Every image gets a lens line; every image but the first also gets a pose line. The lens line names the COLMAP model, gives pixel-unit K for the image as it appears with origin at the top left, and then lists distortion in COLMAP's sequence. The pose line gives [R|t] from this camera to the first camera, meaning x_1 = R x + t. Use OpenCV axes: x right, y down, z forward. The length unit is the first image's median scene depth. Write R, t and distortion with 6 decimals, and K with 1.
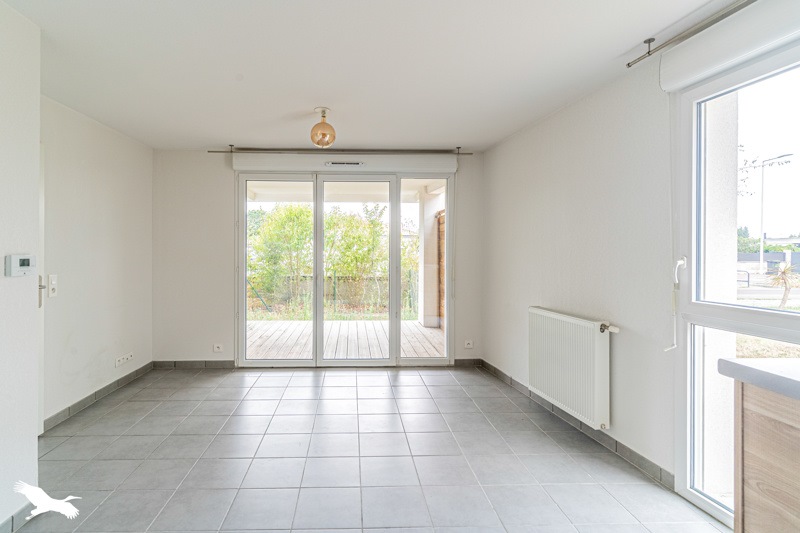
lens RADIAL K [[411.5, 0, 367.2], [0, 411.5, 256.9], [0, 0, 1]] dist [-0.000039, 0.000180]
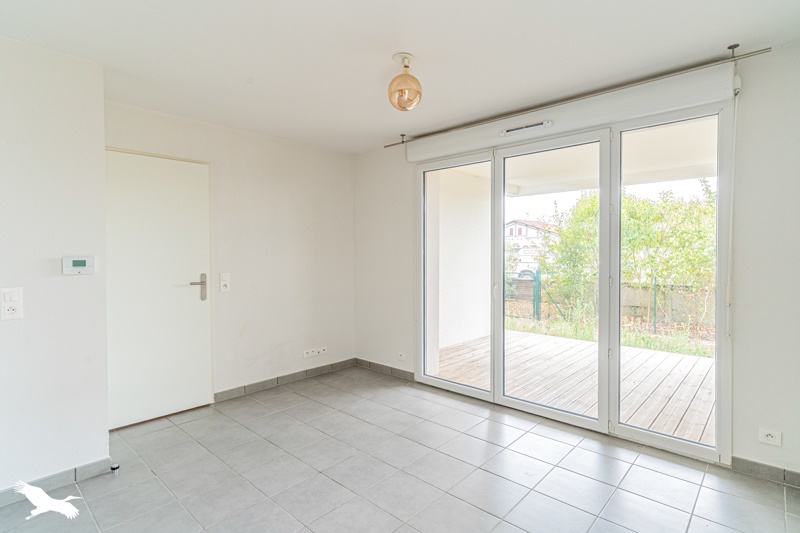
lens RADIAL K [[410.3, 0, 400.0], [0, 410.3, 266.5], [0, 0, 1]] dist [0.003872, 0.000630]
pose [[0.709998, 0.020452, -0.703907, 0.297421], [-0.005189, 0.999703, 0.023813, -0.004603], [0.704185, -0.013254, 0.709893, 0.352453]]
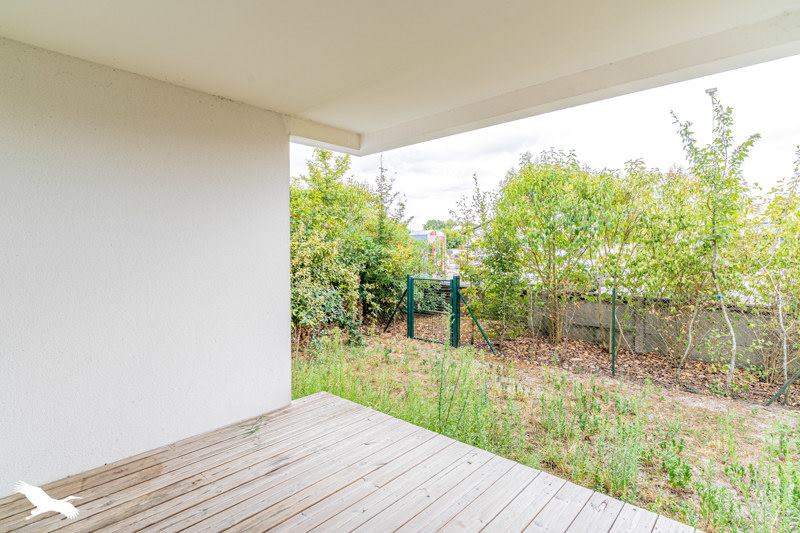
lens RADIAL K [[415.4, 0, 400.0], [0, 415.4, 266.5], [0, 0, 1]] dist [-0.001904, -0.000571]
pose [[0.718186, 0.021314, -0.695525, 0.199946], [-0.001311, 0.999570, 0.029277, -0.017384], [0.695850, -0.020114, 0.717906, 1.200178]]
